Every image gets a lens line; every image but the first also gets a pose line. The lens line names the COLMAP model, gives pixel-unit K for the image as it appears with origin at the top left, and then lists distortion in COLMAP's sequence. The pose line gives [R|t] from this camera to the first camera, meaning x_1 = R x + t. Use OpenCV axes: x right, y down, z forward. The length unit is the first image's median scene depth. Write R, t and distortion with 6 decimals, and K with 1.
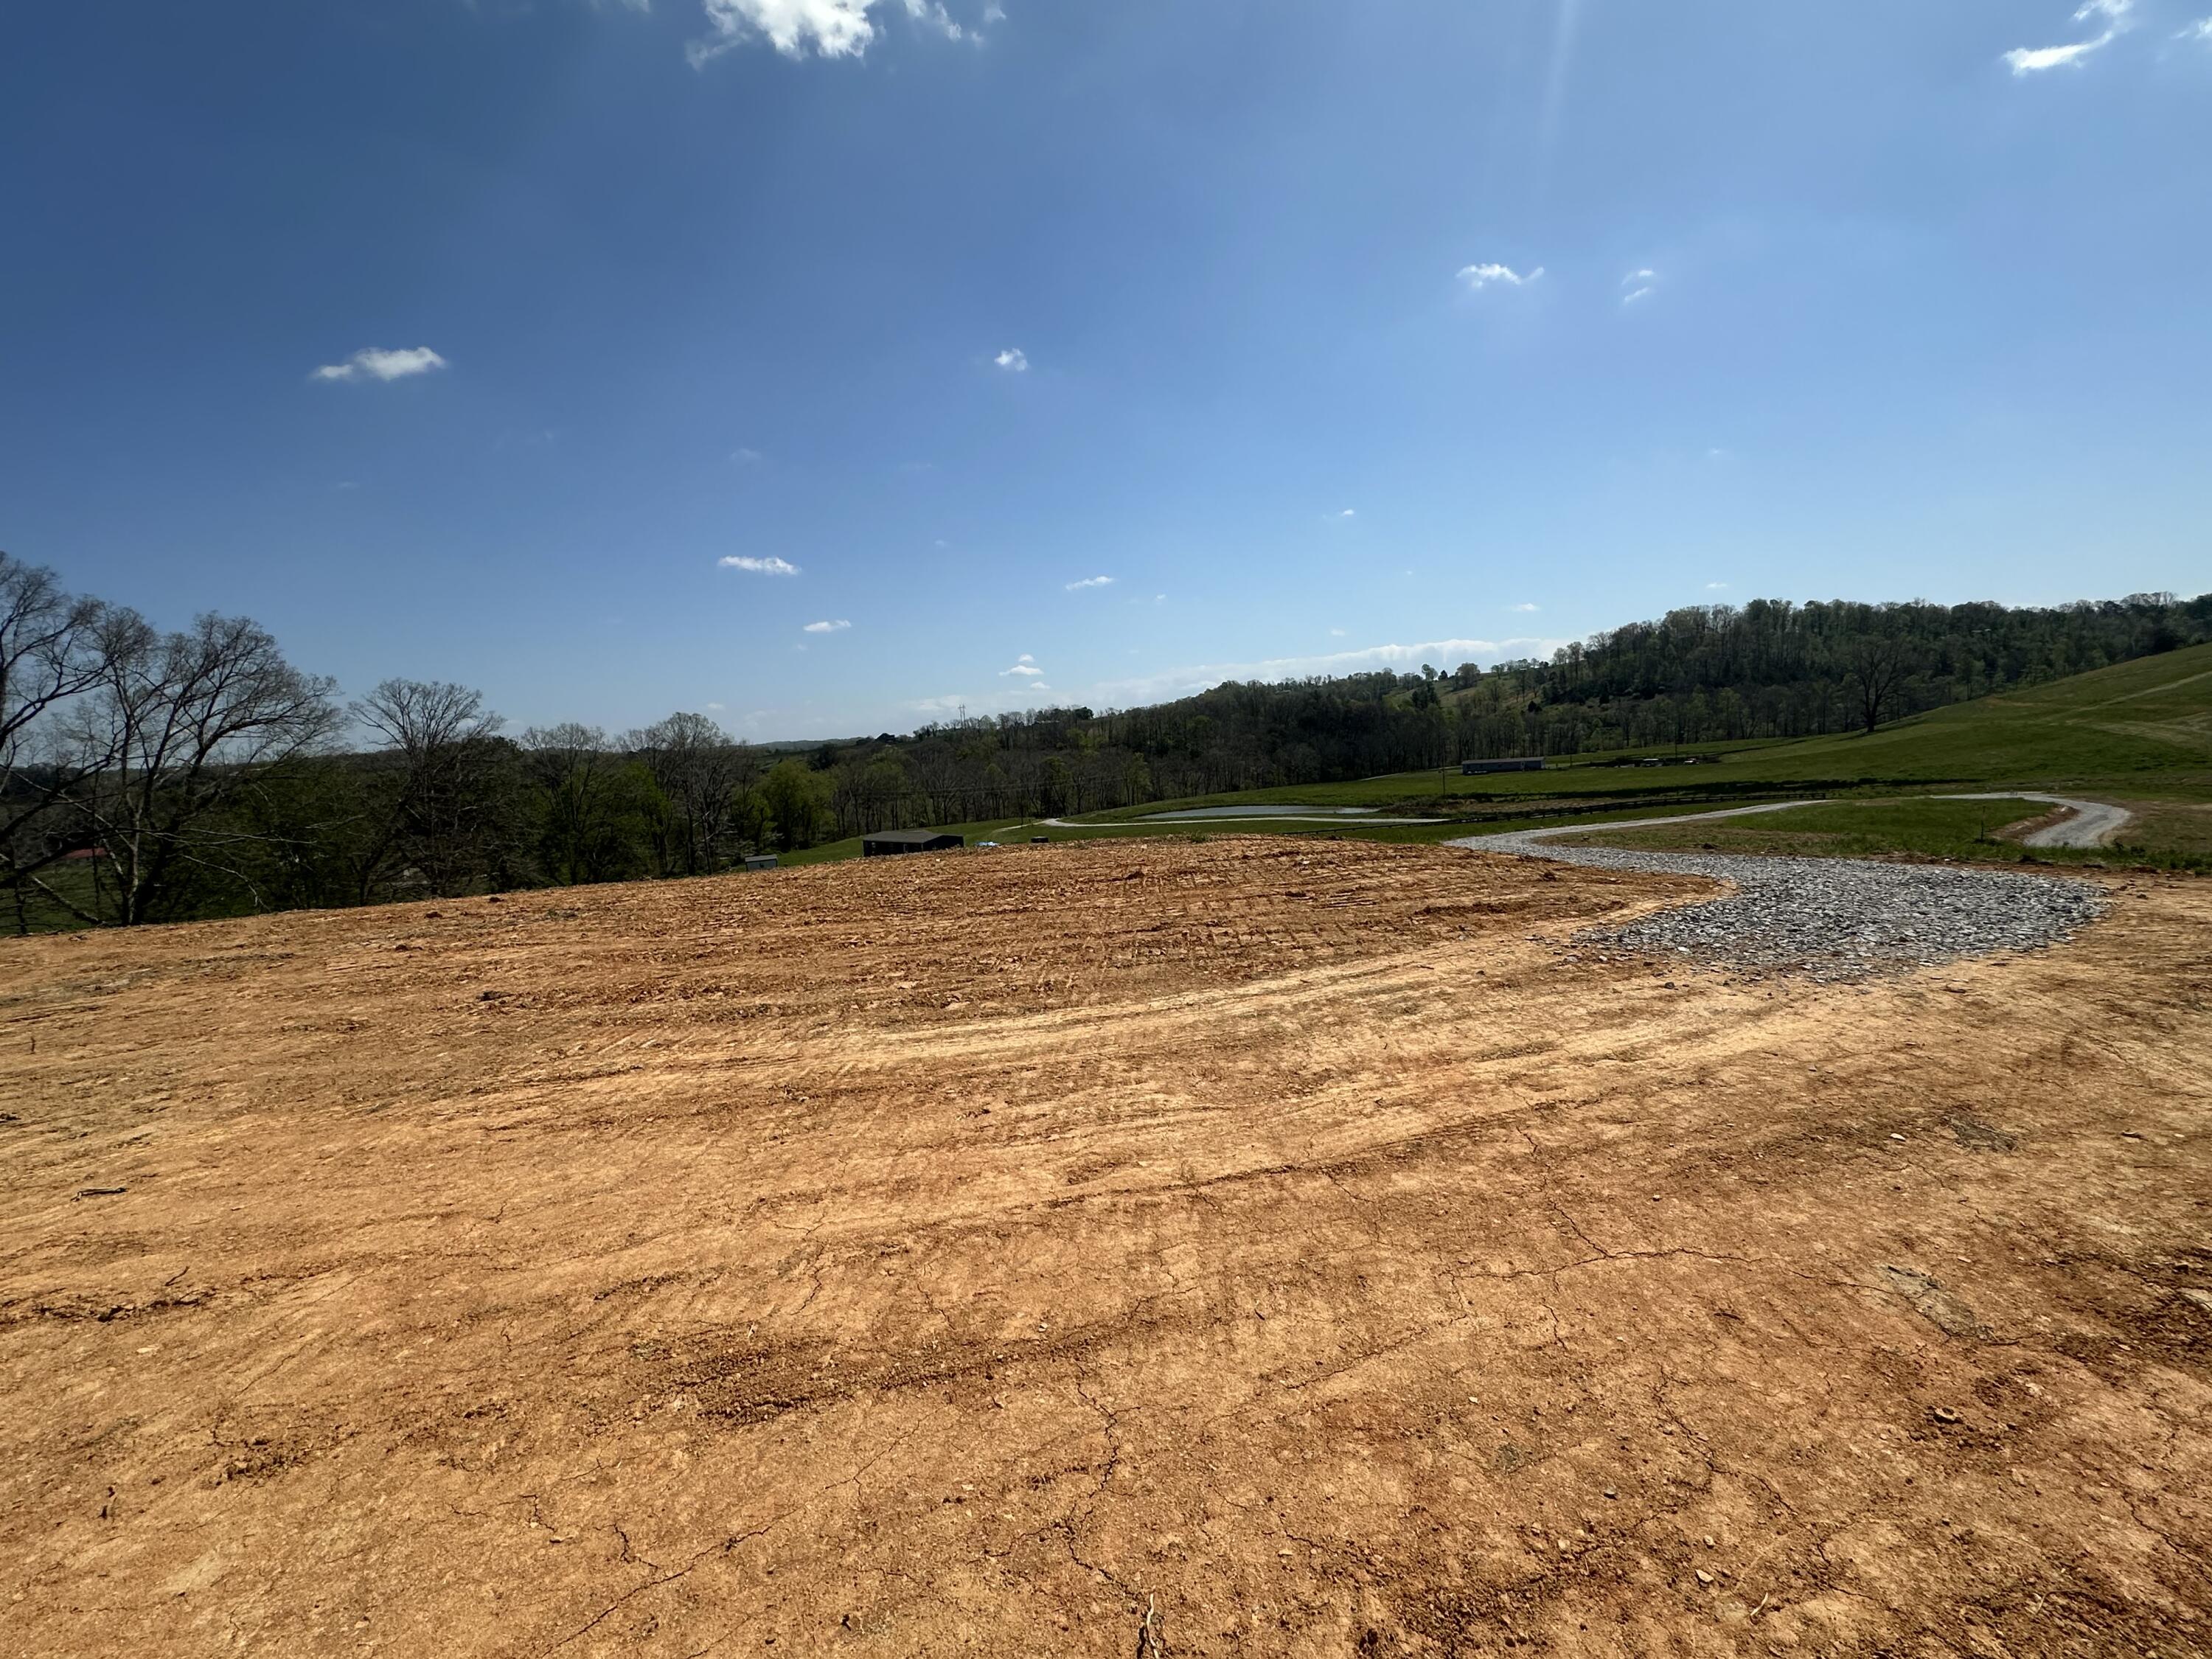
lens RADIAL K [[1009.4, 0, 1106.2], [0, 1009.4, 841.9], [0, 0, 1]] dist [-0.002106, 0.000521]
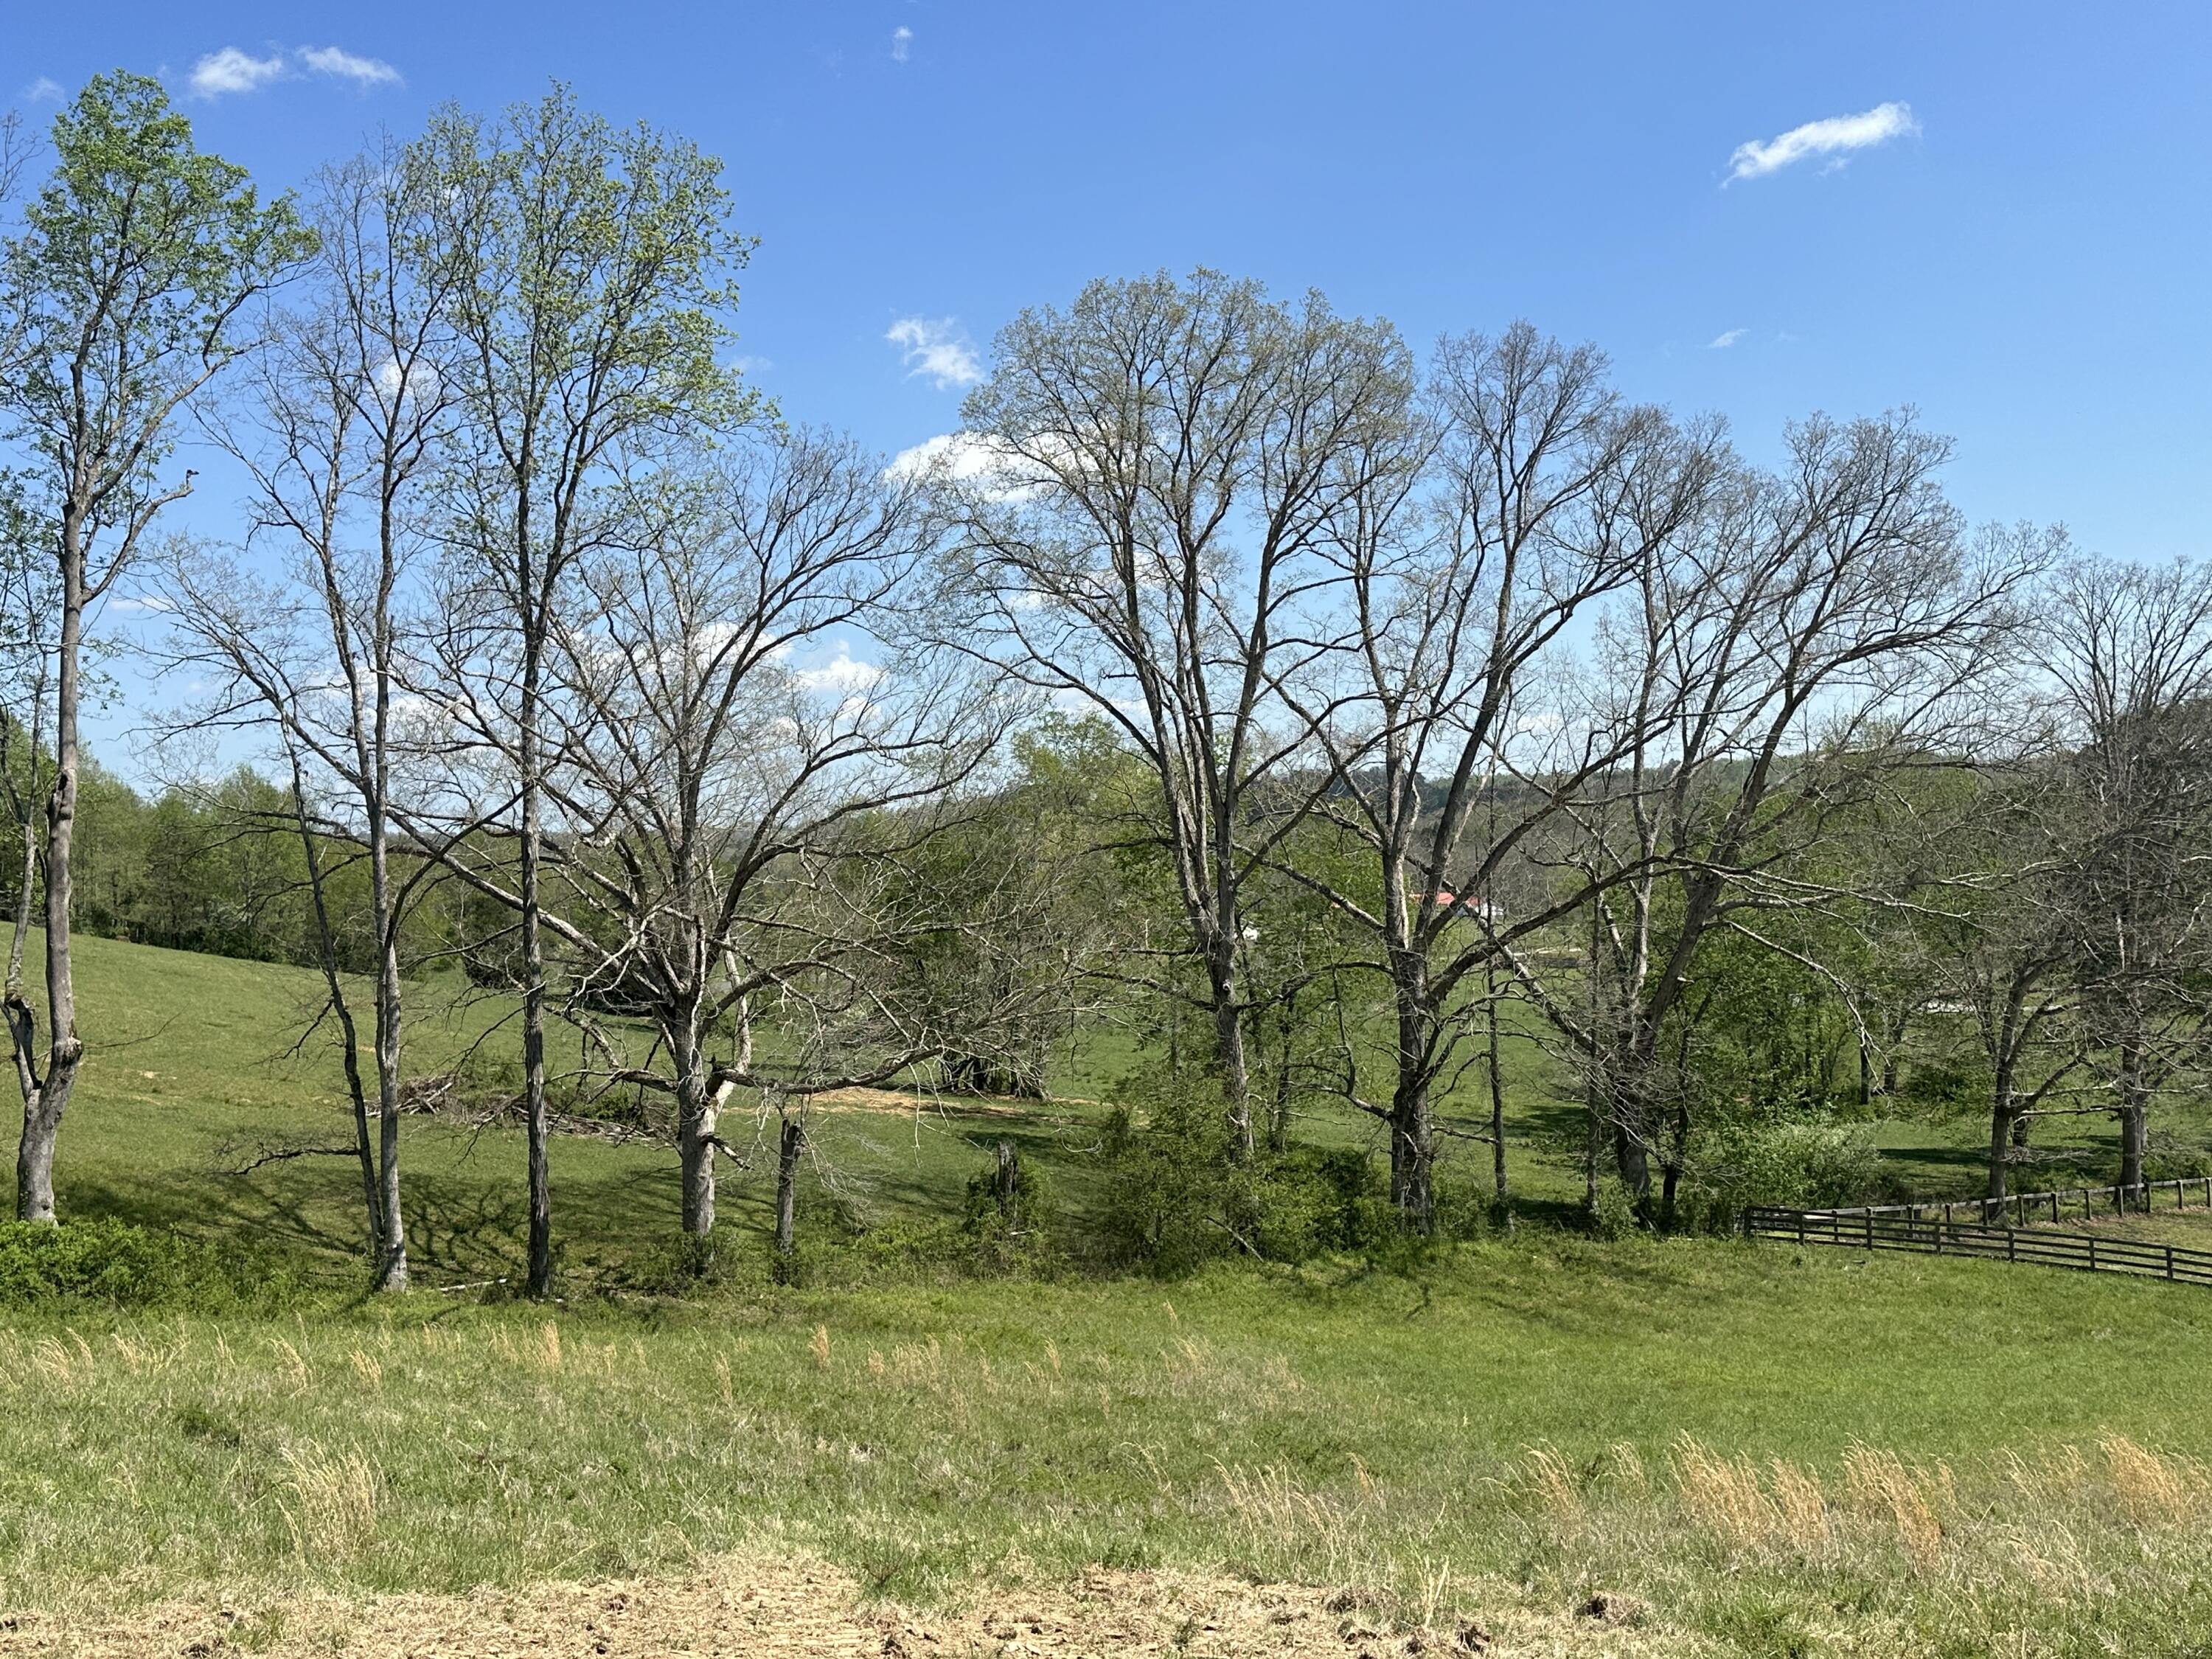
lens RADIAL K [[2022.5, 0, 1102.2], [0, 2022.5, 819.6], [0, 0, 1]] dist [0.053752, 0.000000]
pose [[0.586686, 0.035260, -0.809047, -0.299846], [-0.084731, 0.996241, -0.018025, 0.006791], [0.805370, 0.079126, 0.587468, 0.178287]]
